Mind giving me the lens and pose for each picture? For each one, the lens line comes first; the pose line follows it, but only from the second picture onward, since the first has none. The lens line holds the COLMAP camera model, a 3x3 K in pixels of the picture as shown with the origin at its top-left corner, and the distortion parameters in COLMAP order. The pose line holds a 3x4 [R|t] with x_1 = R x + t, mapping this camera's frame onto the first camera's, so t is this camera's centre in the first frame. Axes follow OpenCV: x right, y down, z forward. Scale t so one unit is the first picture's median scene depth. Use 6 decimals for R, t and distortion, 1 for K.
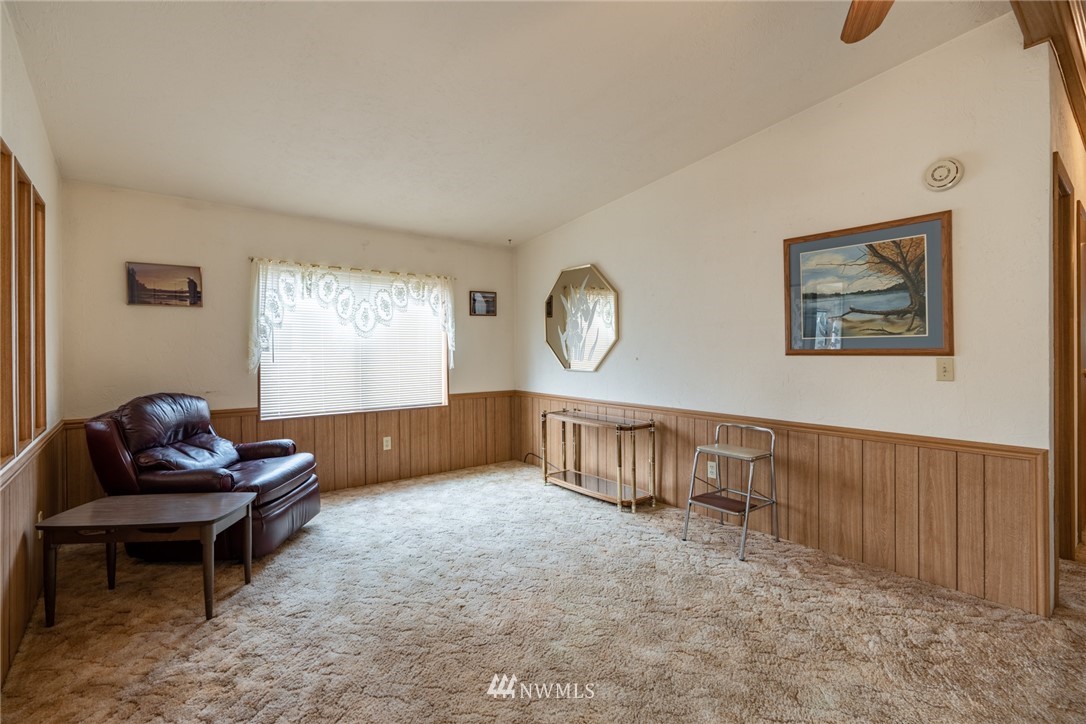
lens RADIAL K [[490.0, 0, 540.3], [0, 490.0, 348.1], [0, 0, 1]] dist [-0.002406, 0.000295]
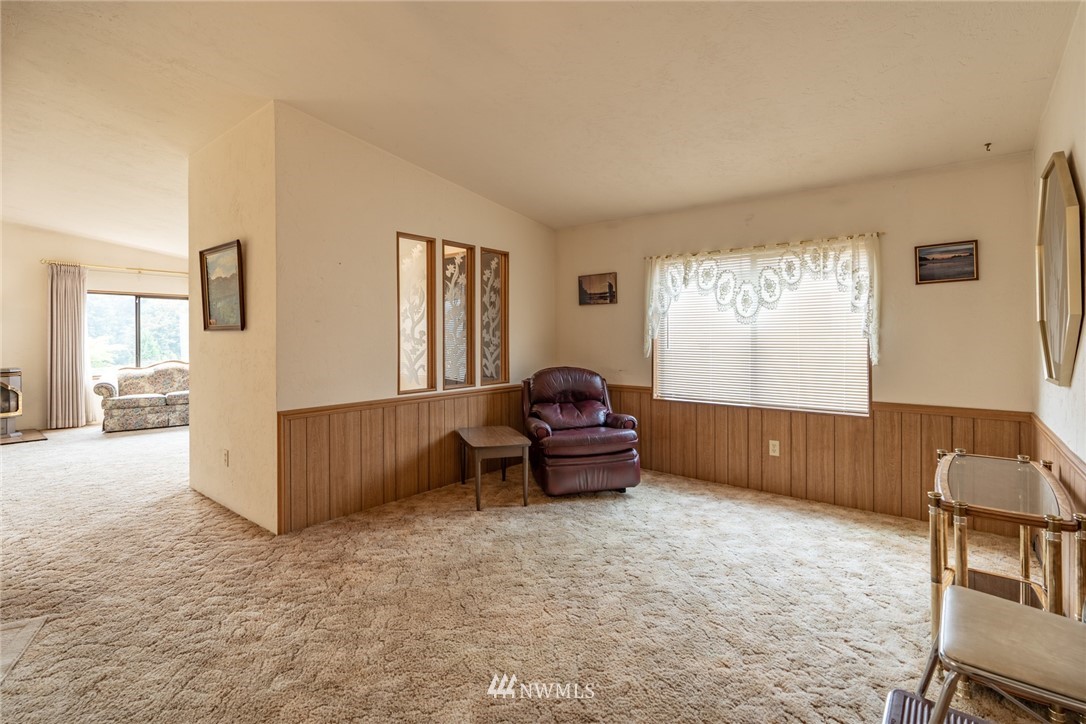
lens RADIAL K [[516.4, 0, 540.3], [0, 516.4, 338.0], [0, 0, 1]] dist [-0.005301, -0.000026]
pose [[0.206094, 0.004823, -0.978520, 0.523291], [0.001212, 0.999986, 0.005184, -0.000473], [0.978531, -0.002254, 0.206085, 0.467608]]
